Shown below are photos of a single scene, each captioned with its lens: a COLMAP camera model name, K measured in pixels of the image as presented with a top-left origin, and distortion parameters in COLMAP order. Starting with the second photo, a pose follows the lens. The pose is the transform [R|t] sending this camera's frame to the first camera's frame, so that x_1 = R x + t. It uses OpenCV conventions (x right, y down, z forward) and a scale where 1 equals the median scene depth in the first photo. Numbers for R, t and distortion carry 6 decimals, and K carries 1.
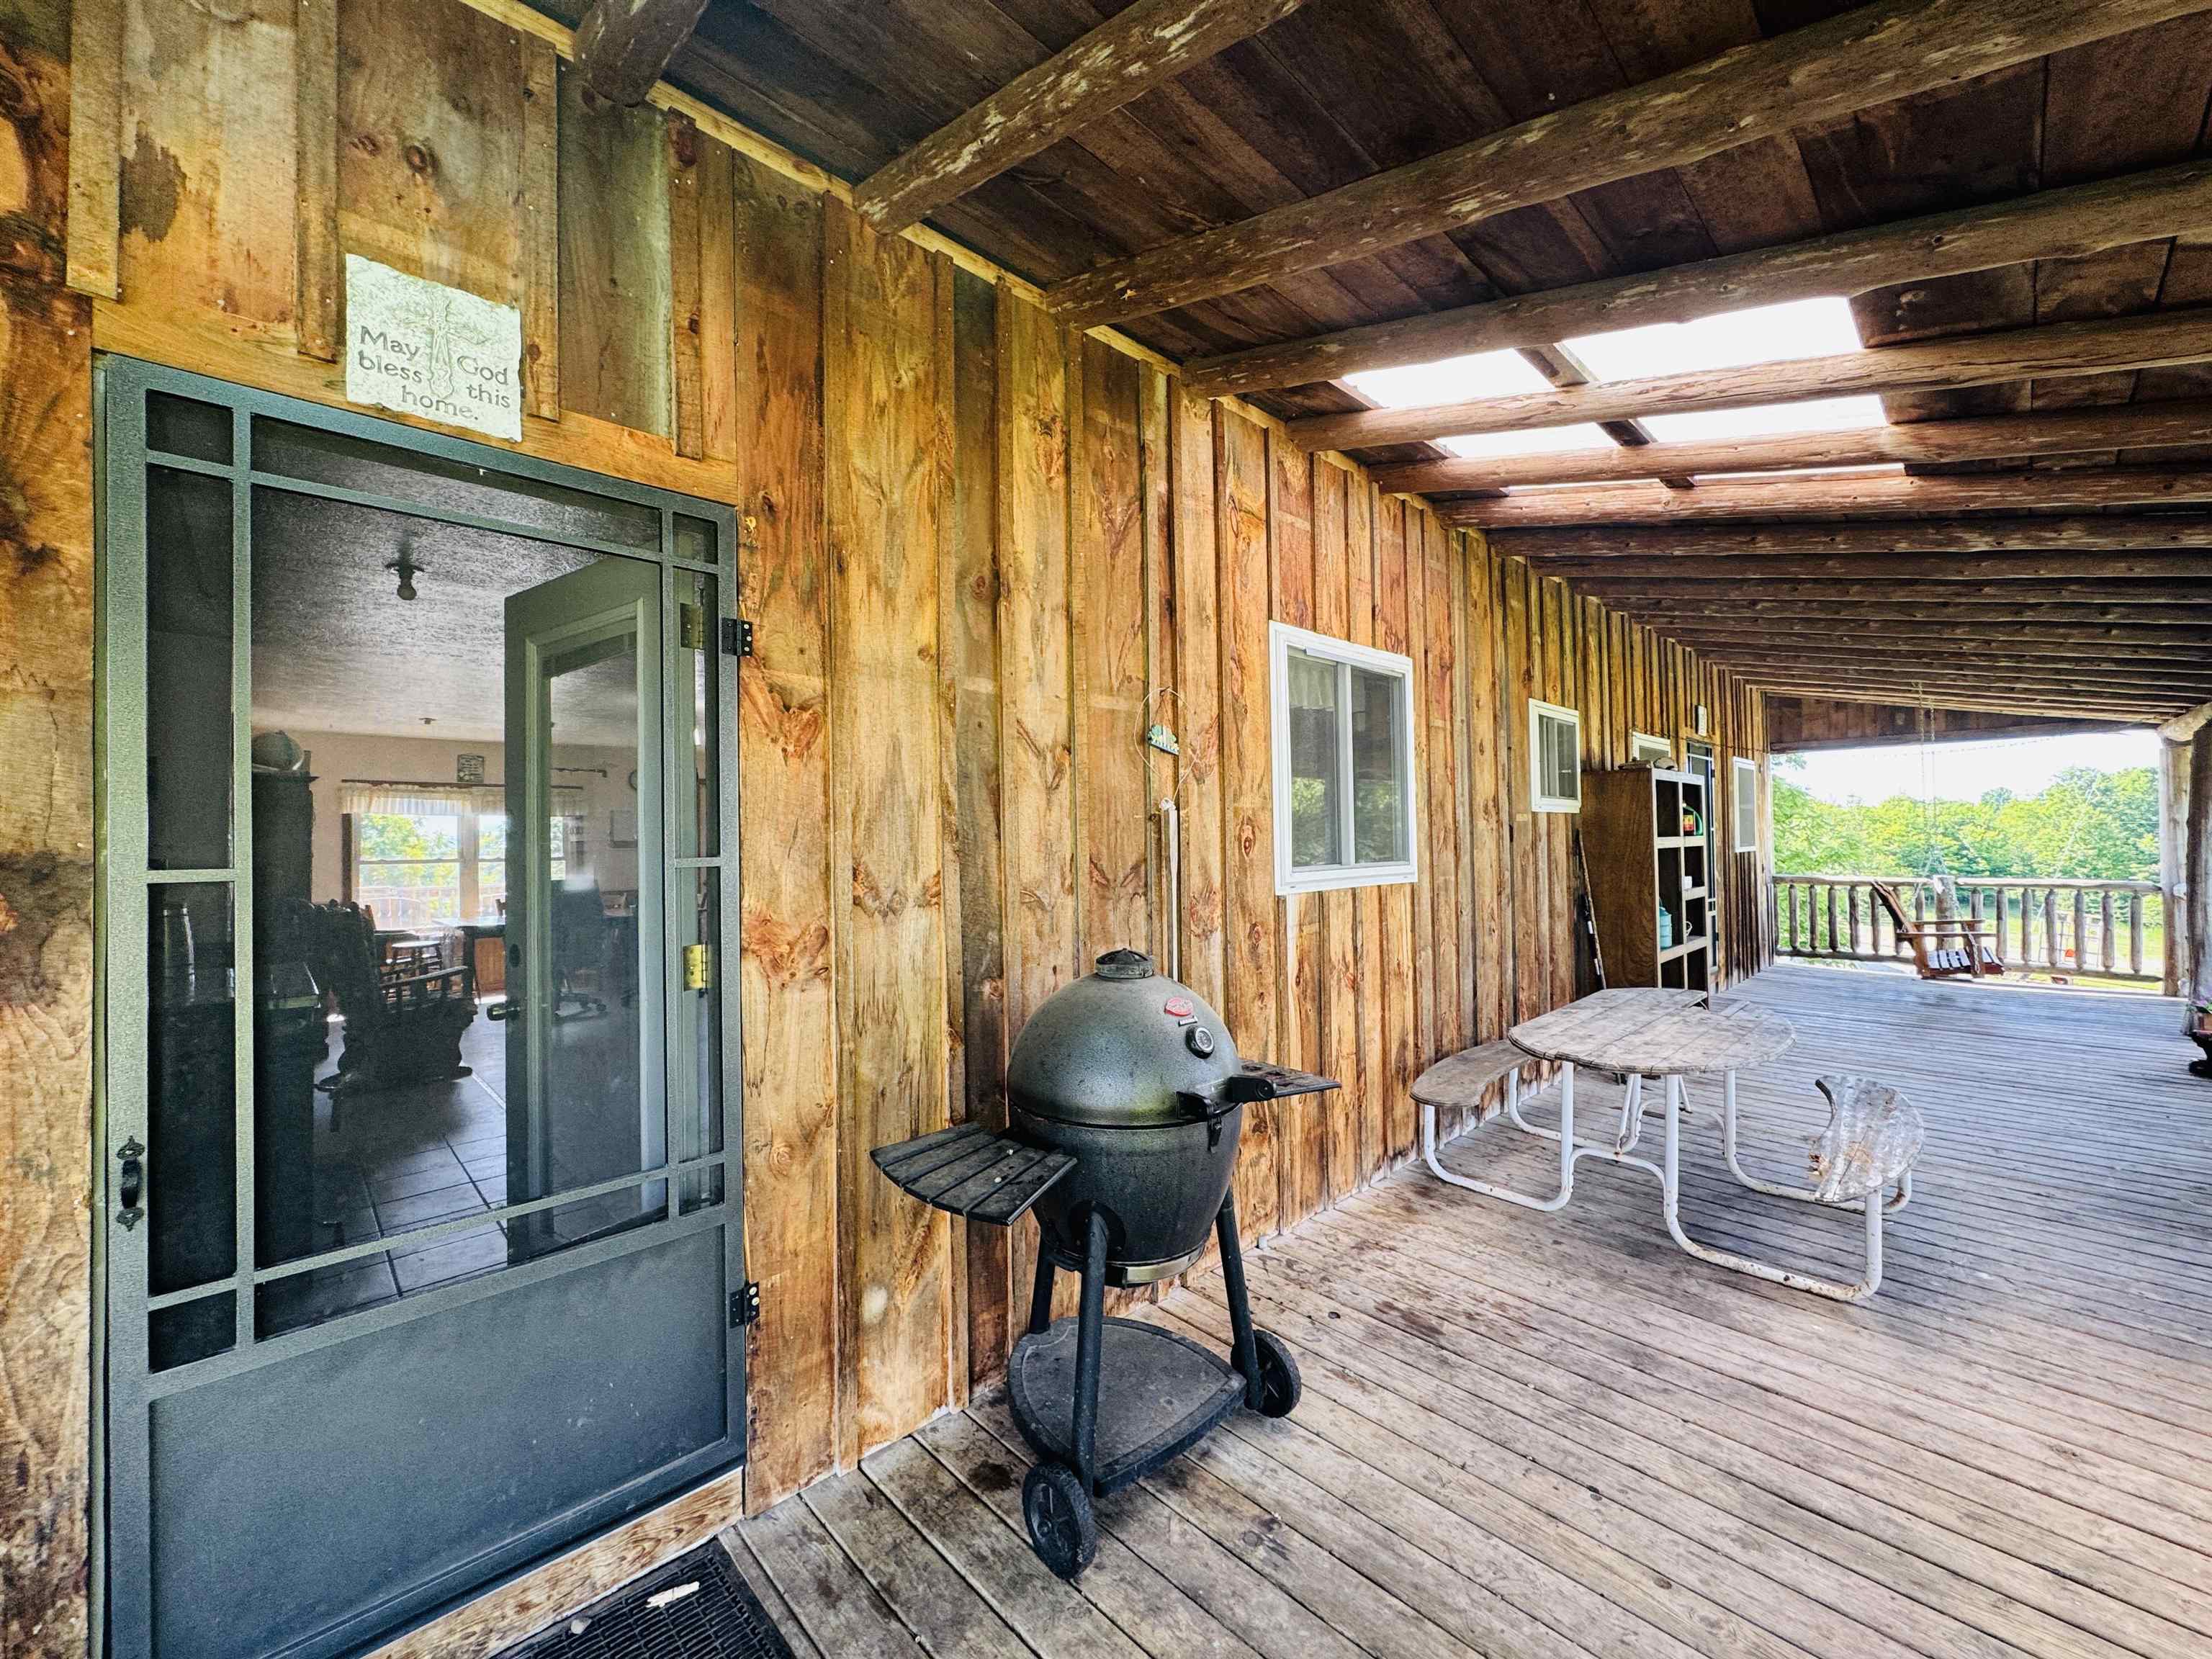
lens RADIAL K [[884.1, 0, 1107.5], [0, 884.1, 835.7], [0, 0, 1]] dist [-0.002414, 0.000386]
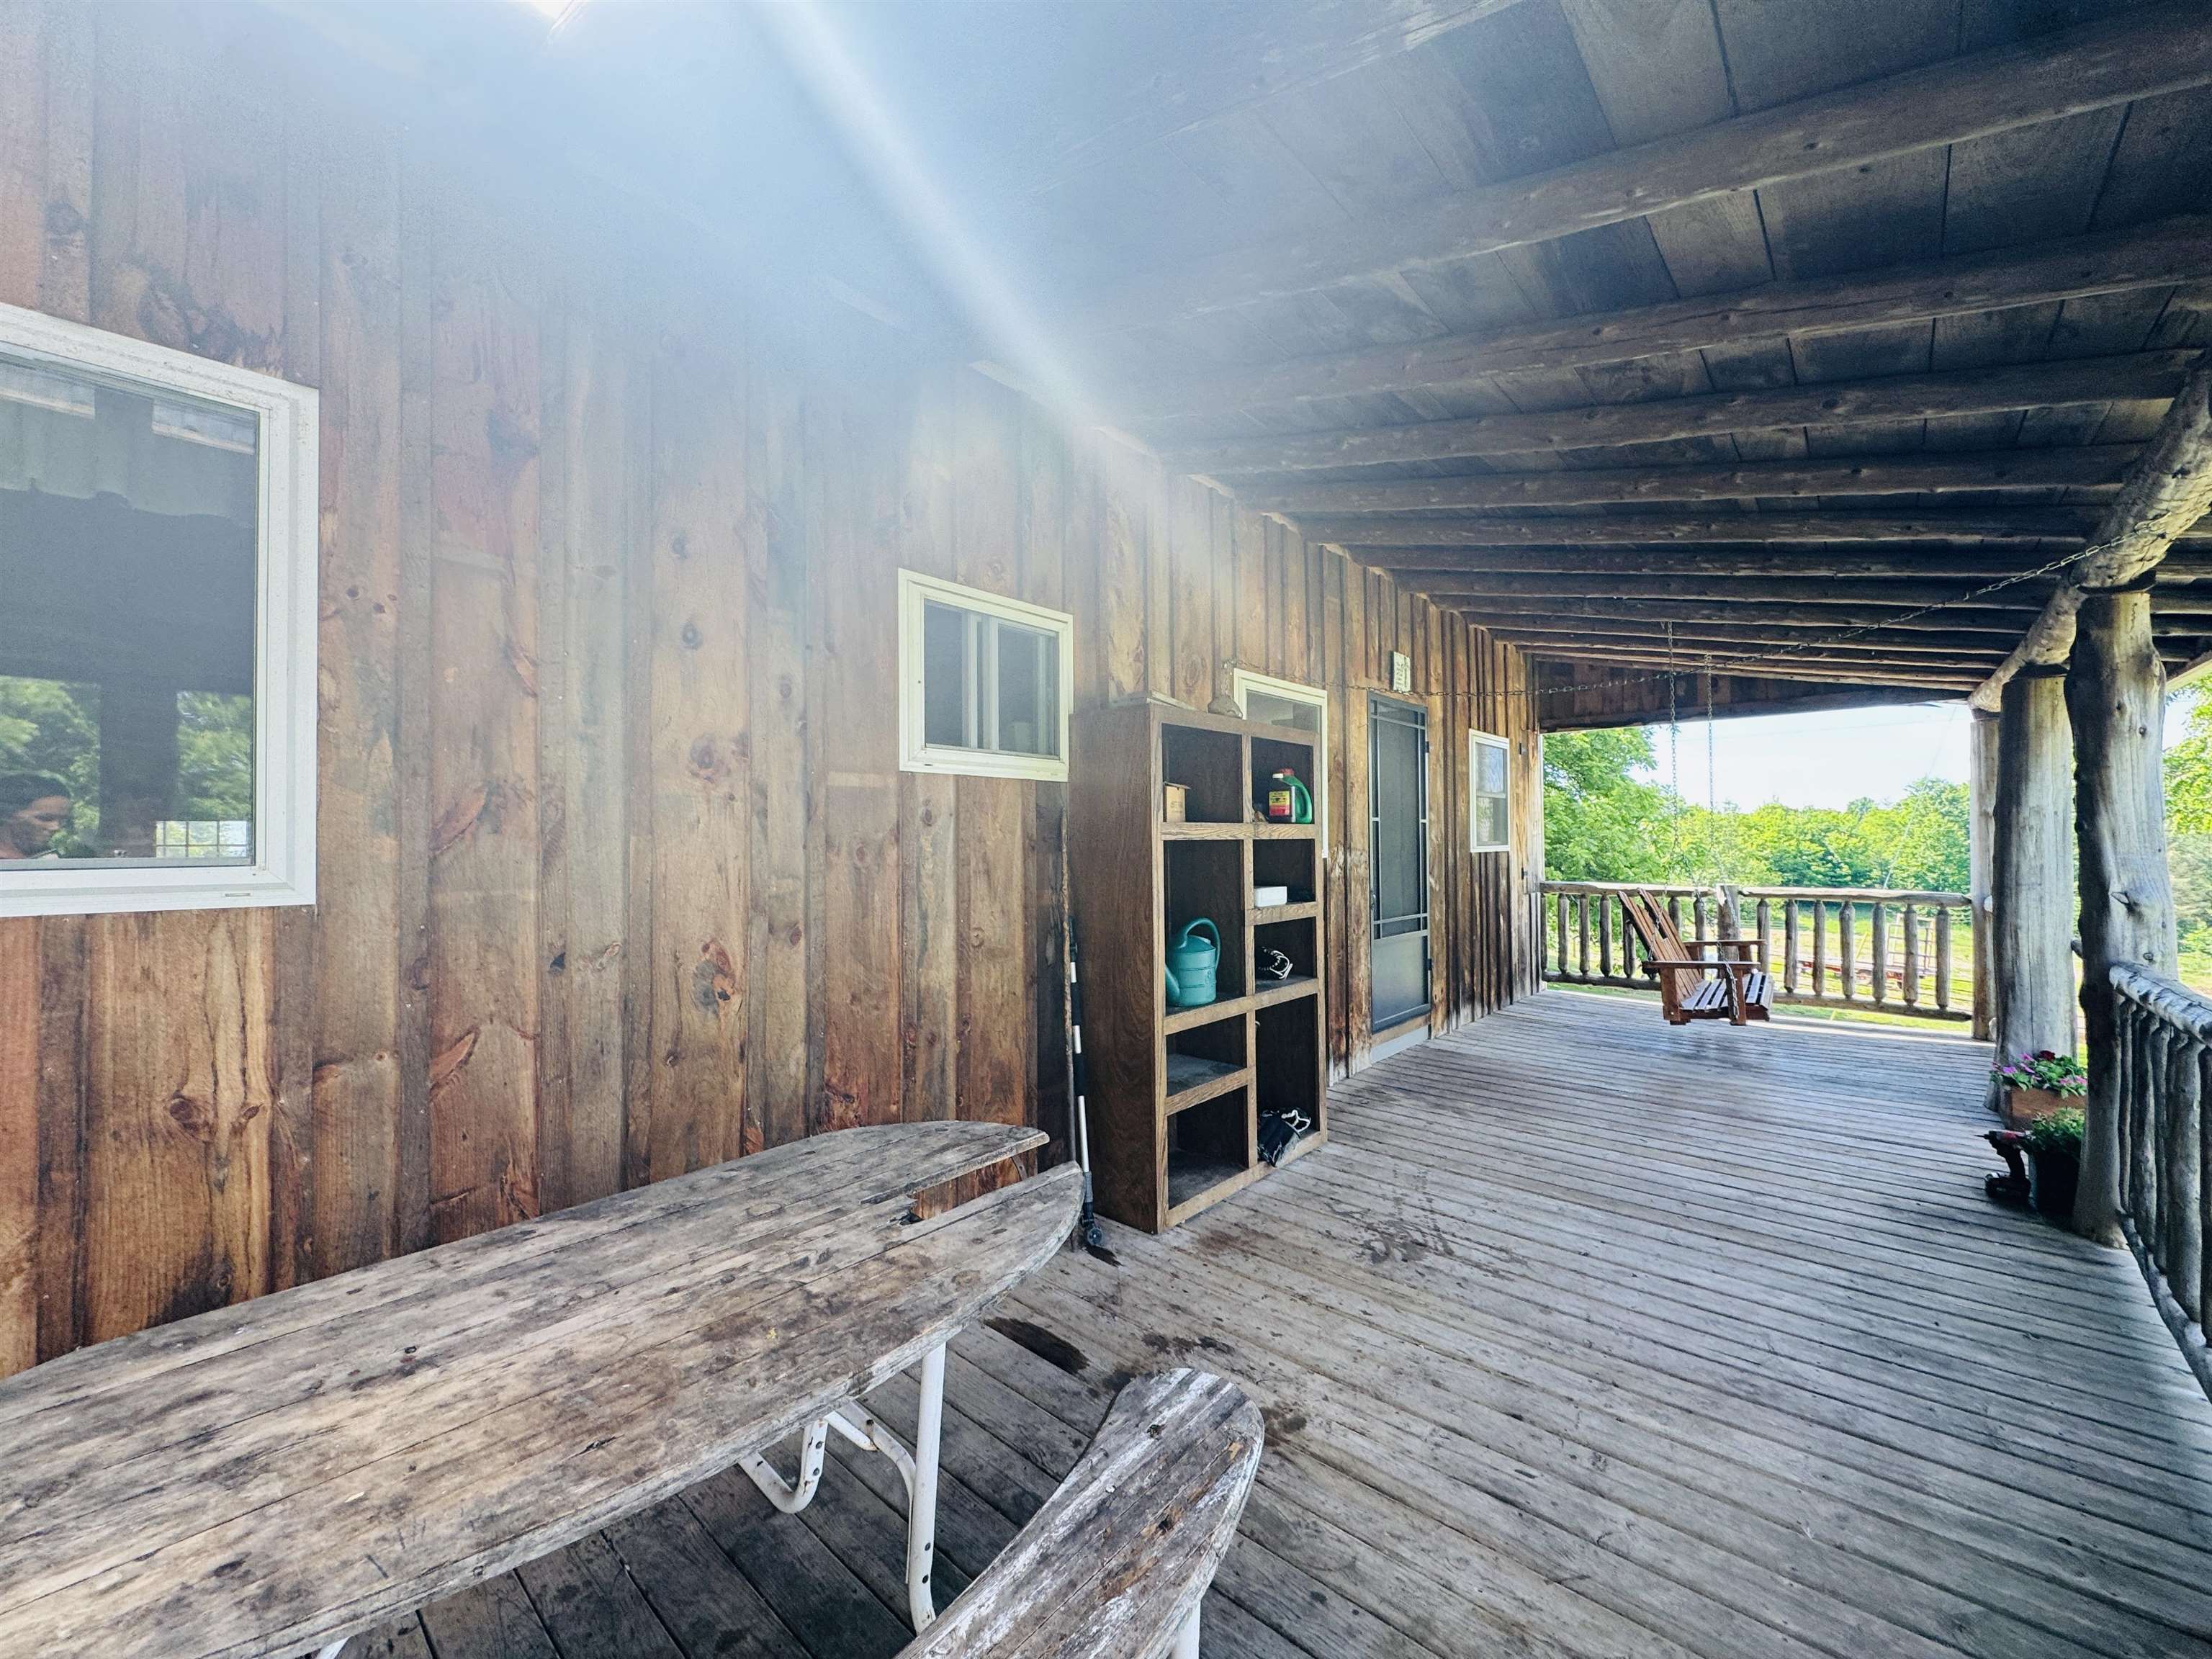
lens RADIAL K [[884.1, 0, 1102.9], [0, 884.1, 832.7], [0, 0, 1]] dist [-0.002414, 0.000386]
pose [[0.996863, 0.008413, 0.078699, 0.357847], [-0.008068, 0.999956, -0.004701, 0.008288], [-0.078735, 0.004051, 0.996887, 0.274375]]
